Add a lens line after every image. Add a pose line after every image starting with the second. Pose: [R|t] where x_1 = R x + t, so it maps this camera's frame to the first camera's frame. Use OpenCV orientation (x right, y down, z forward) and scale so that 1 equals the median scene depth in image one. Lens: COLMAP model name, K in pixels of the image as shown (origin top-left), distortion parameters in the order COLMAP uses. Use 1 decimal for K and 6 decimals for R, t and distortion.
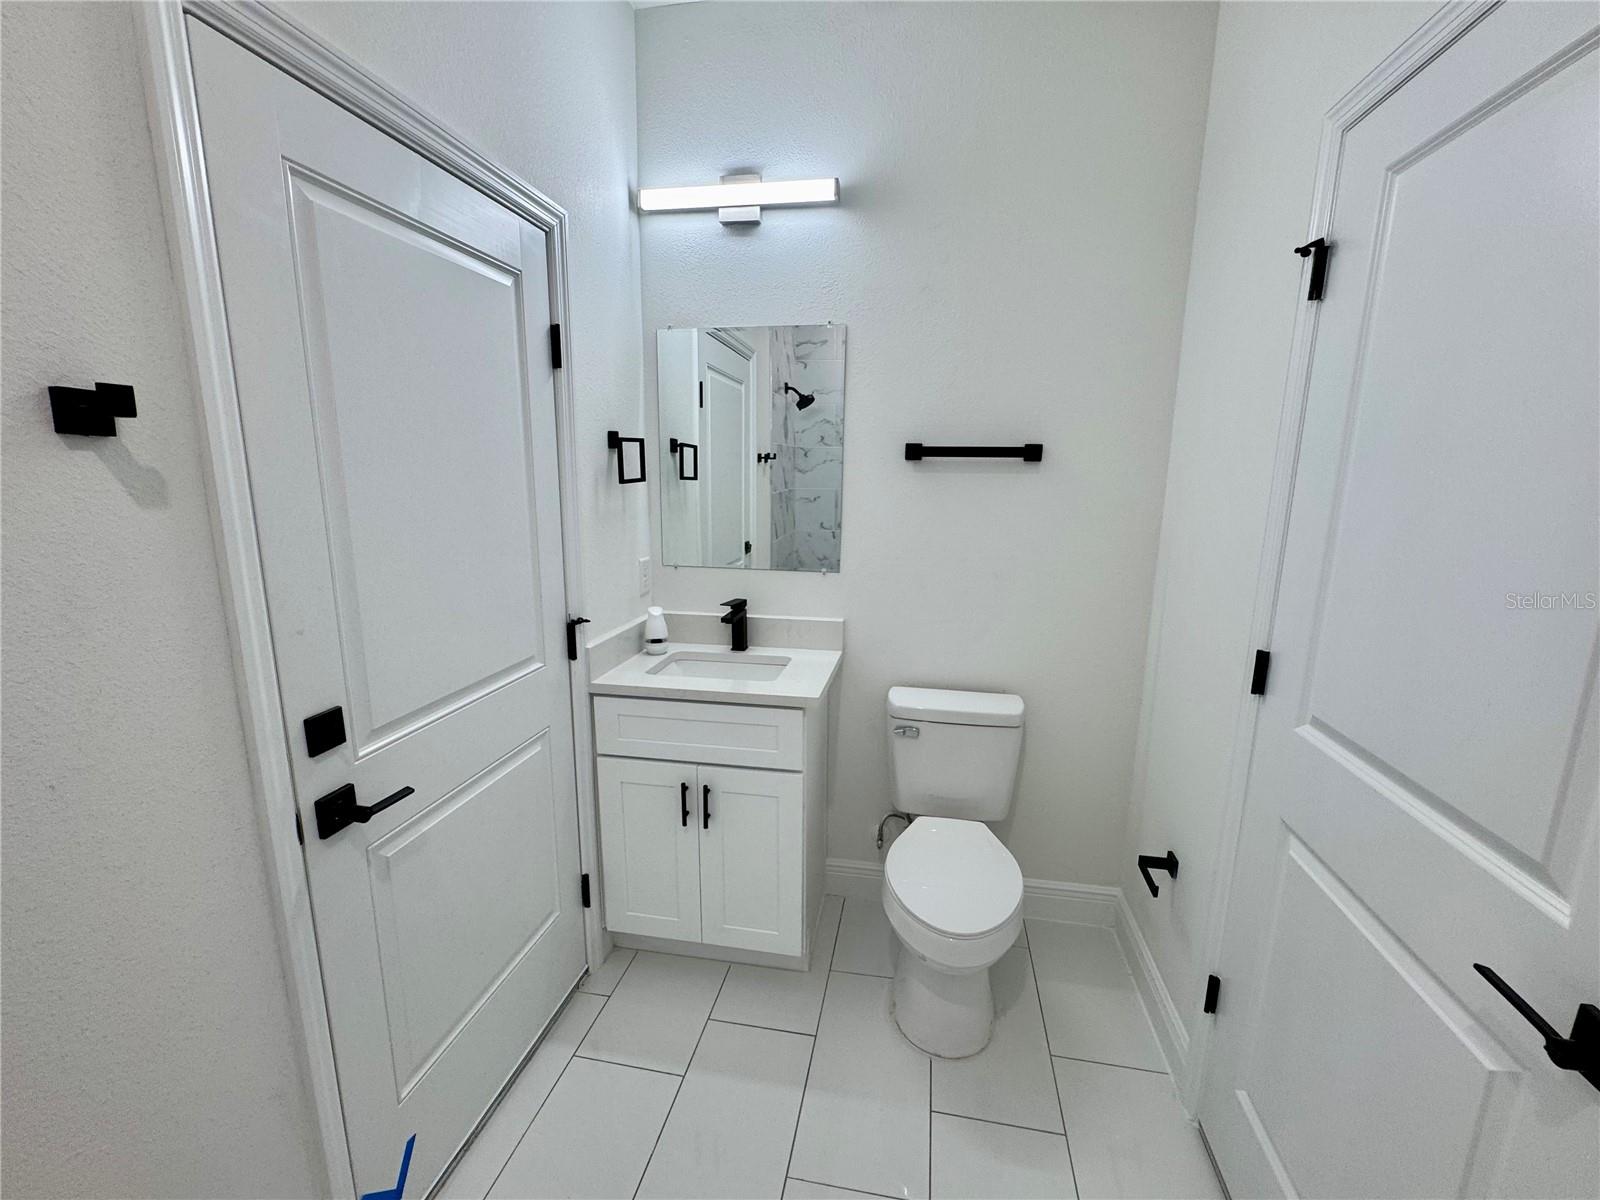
lens RADIAL K [[666.1, 0, 800.0], [0, 666.1, 600.0], [0, 0, 1]] dist [-0.000539, -0.000059]
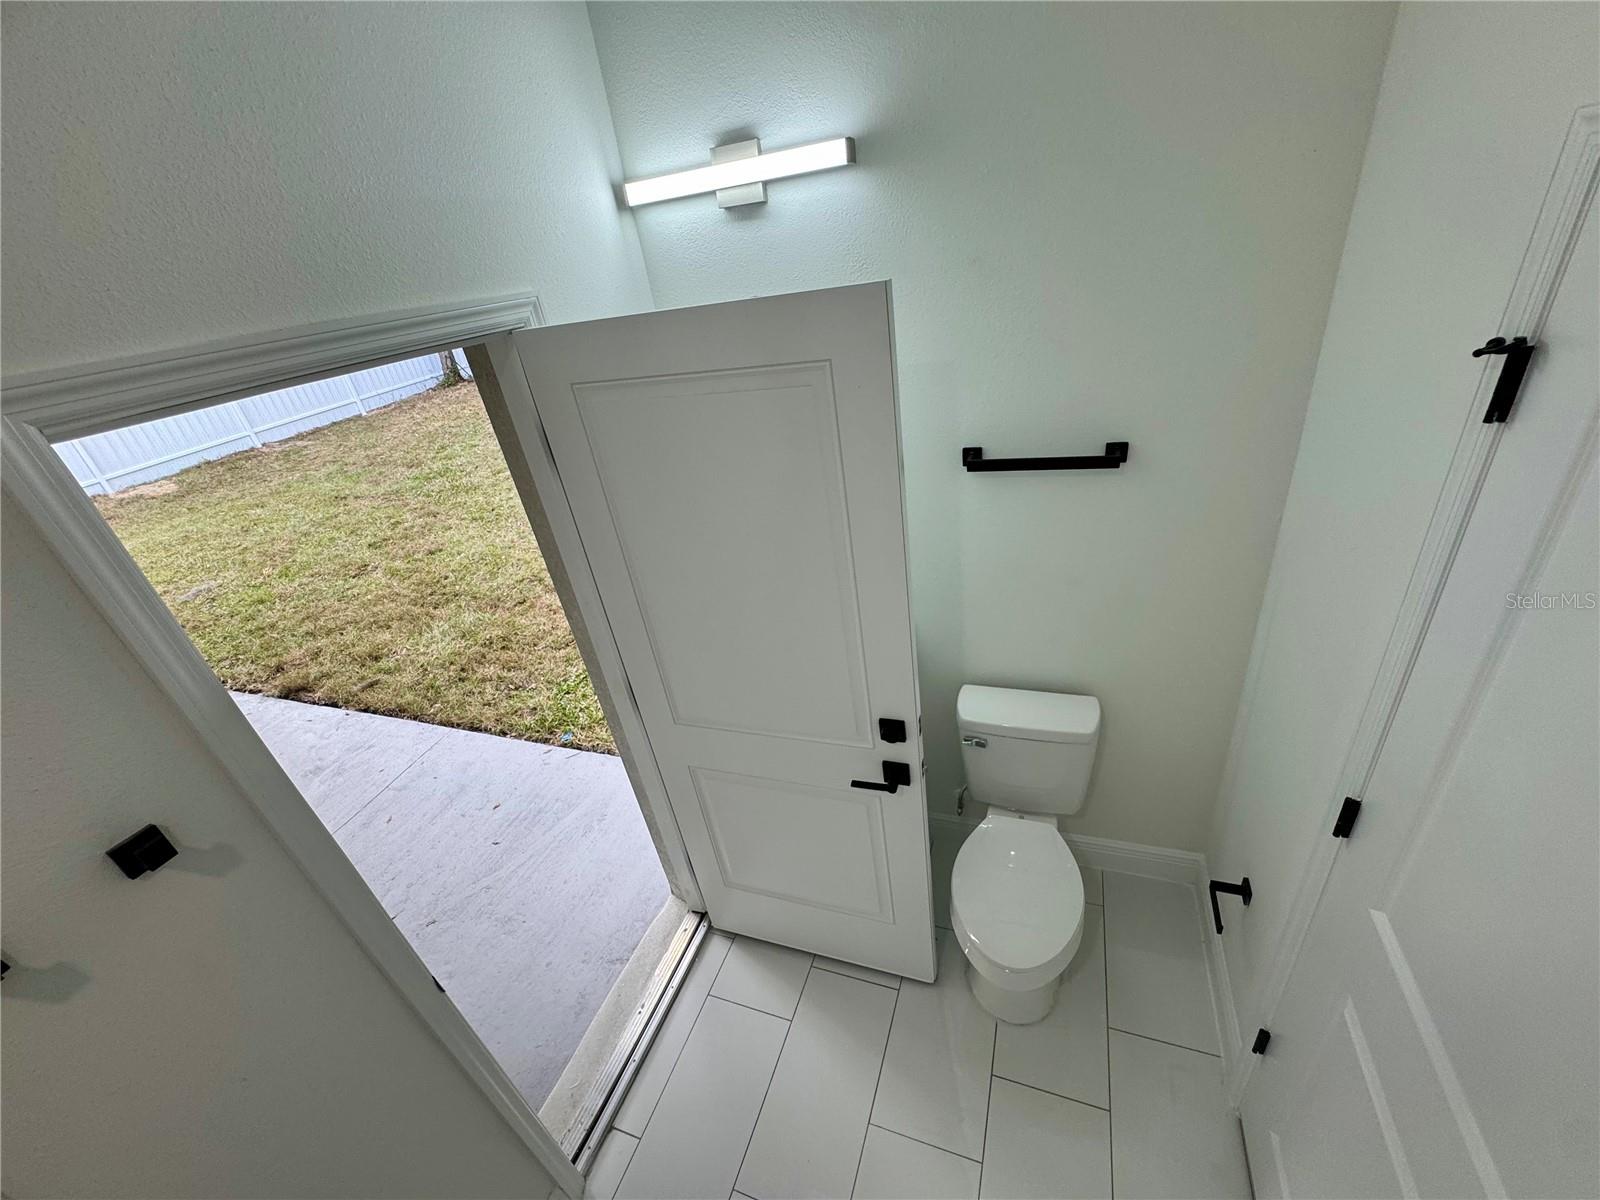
lens RADIAL K [[637.3, 0, 800.0], [0, 637.3, 600.0], [0, 0, 1]] dist [-0.001353, 0.000124]
pose [[0.974041, -0.056595, -0.219184, 0.129436], [0.123615, 0.944115, 0.305558, -0.347798], [0.189642, -0.324720, 0.926603, 0.122406]]
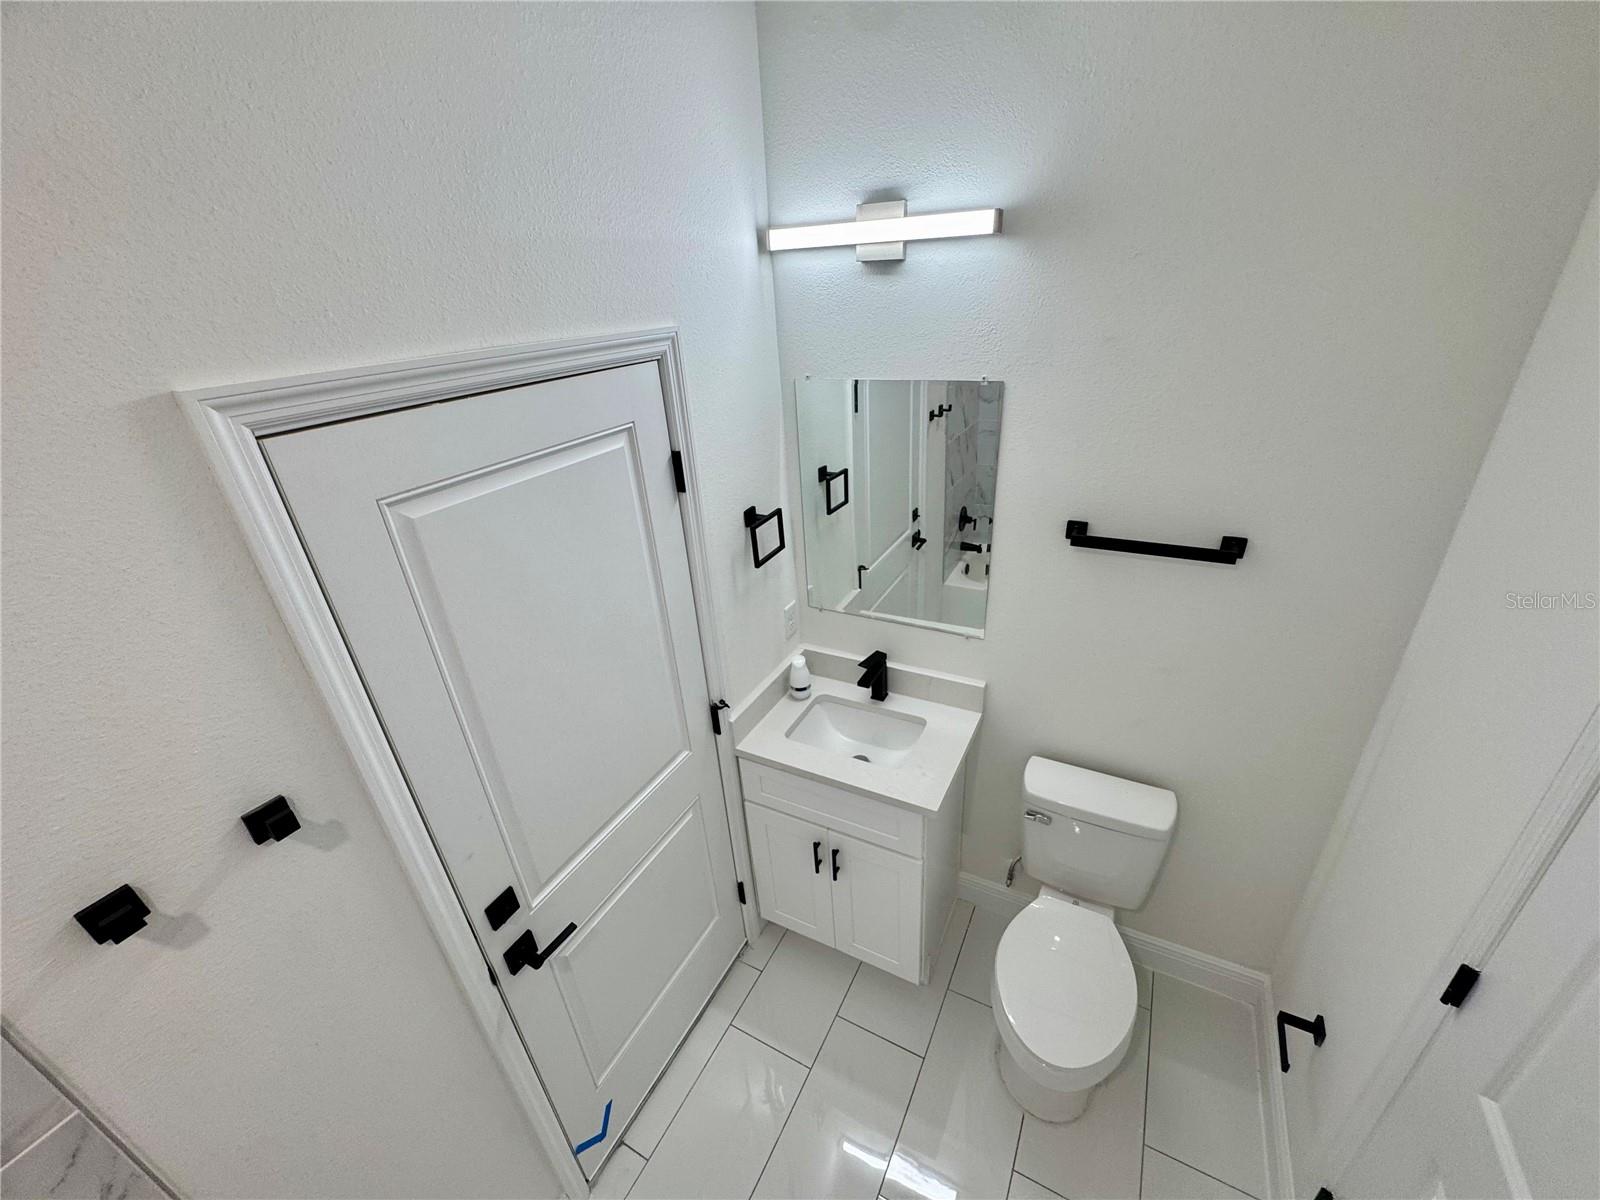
lens RADIAL K [[637.3, 0, 800.0], [0, 637.3, 600.0], [0, 0, 1]] dist [-0.001353, 0.000124]
pose [[0.951693, 0.068992, -0.299199, 0.087387], [0.015660, 0.962255, 0.271698, -0.386277], [0.306651, -0.263258, 0.914691, 0.117338]]
